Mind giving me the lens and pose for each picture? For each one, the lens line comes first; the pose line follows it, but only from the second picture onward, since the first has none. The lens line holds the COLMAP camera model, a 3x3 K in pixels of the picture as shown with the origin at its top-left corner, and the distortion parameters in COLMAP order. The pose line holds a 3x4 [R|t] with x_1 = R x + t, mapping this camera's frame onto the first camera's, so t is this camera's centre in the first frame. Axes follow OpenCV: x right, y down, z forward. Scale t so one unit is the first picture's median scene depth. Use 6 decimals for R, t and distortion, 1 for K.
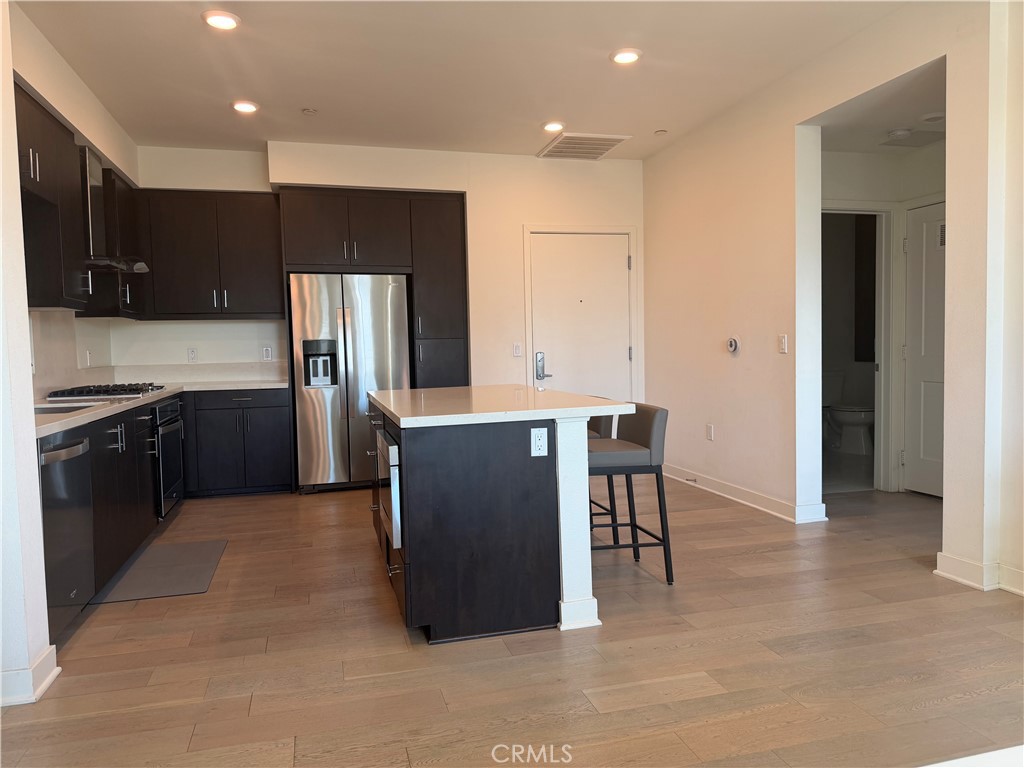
lens RADIAL K [[722.1, 0, 515.7], [0, 722.1, 385.4], [0, 0, 1]] dist [0.064872, -0.089828]
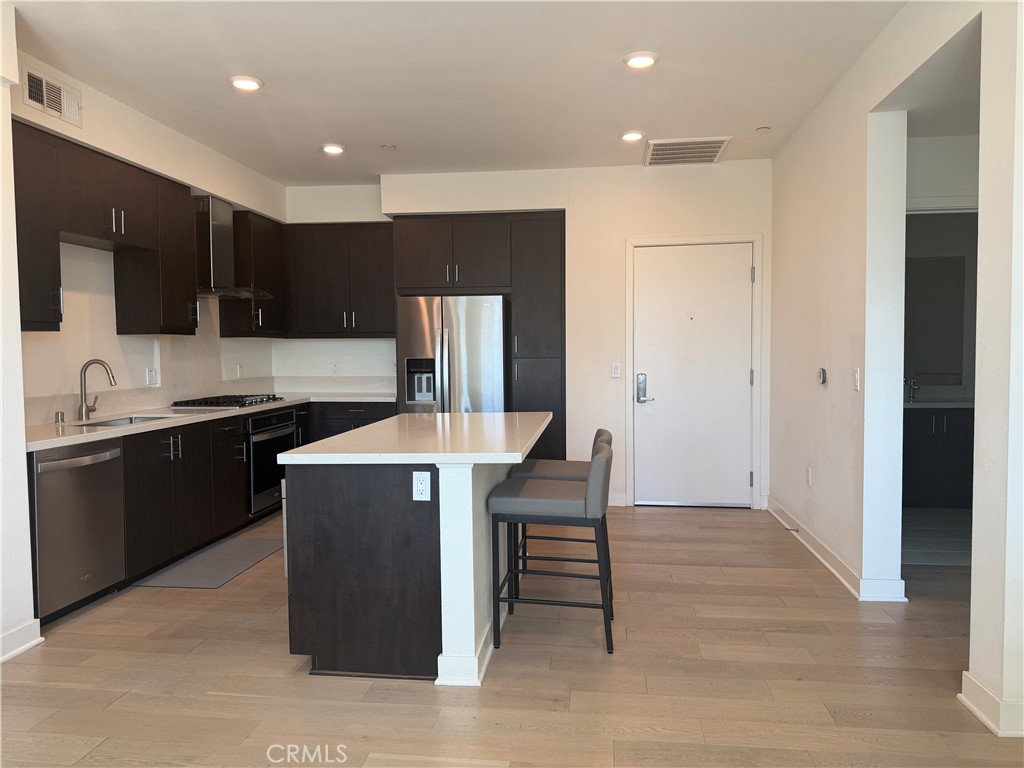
lens RADIAL K [[722.1, 0, 515.7], [0, 722.1, 385.4], [0, 0, 1]] dist [0.064872, -0.089828]
pose [[0.923498, 0.033189, -0.382165, 0.373725], [-0.033137, 0.999428, 0.006720, -0.048924], [0.382169, 0.006457, 0.924070, 0.107187]]
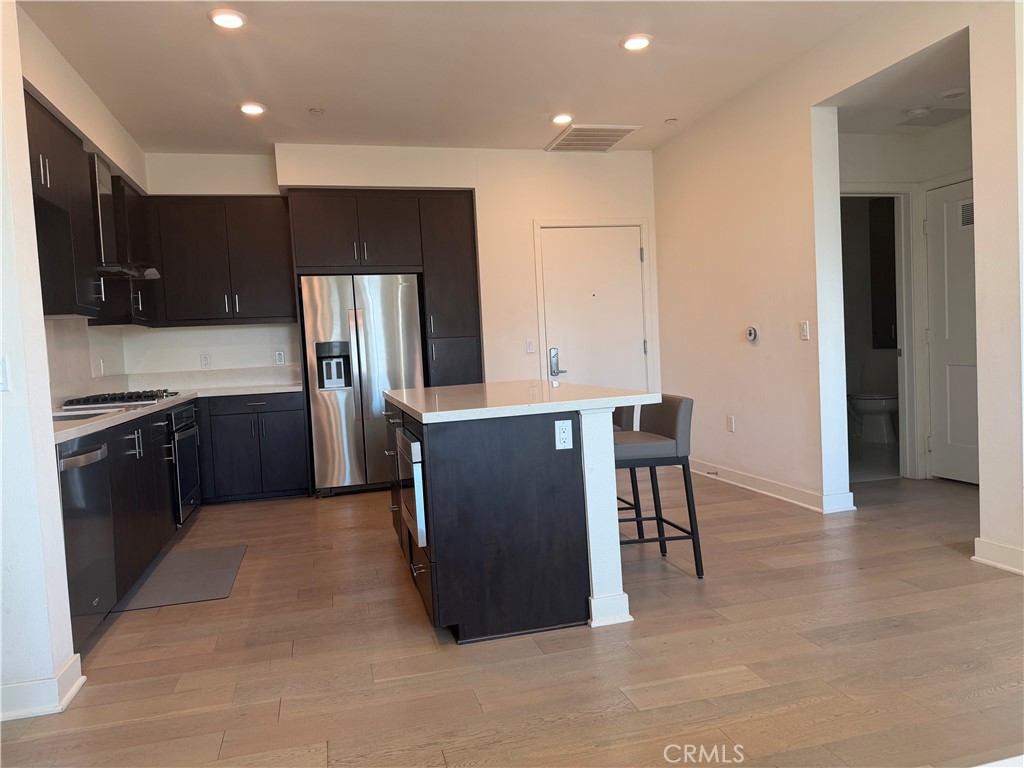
lens RADIAL K [[722.2, 0, 512.0], [0, 722.2, 384.0], [0, 0, 1]] dist [0.067347, -0.095628]
pose [[0.999462, -0.028779, -0.015721, -0.014514], [0.028720, 0.999580, -0.003971, 0.008568], [0.015828, 0.003518, 0.999869, 0.015573]]
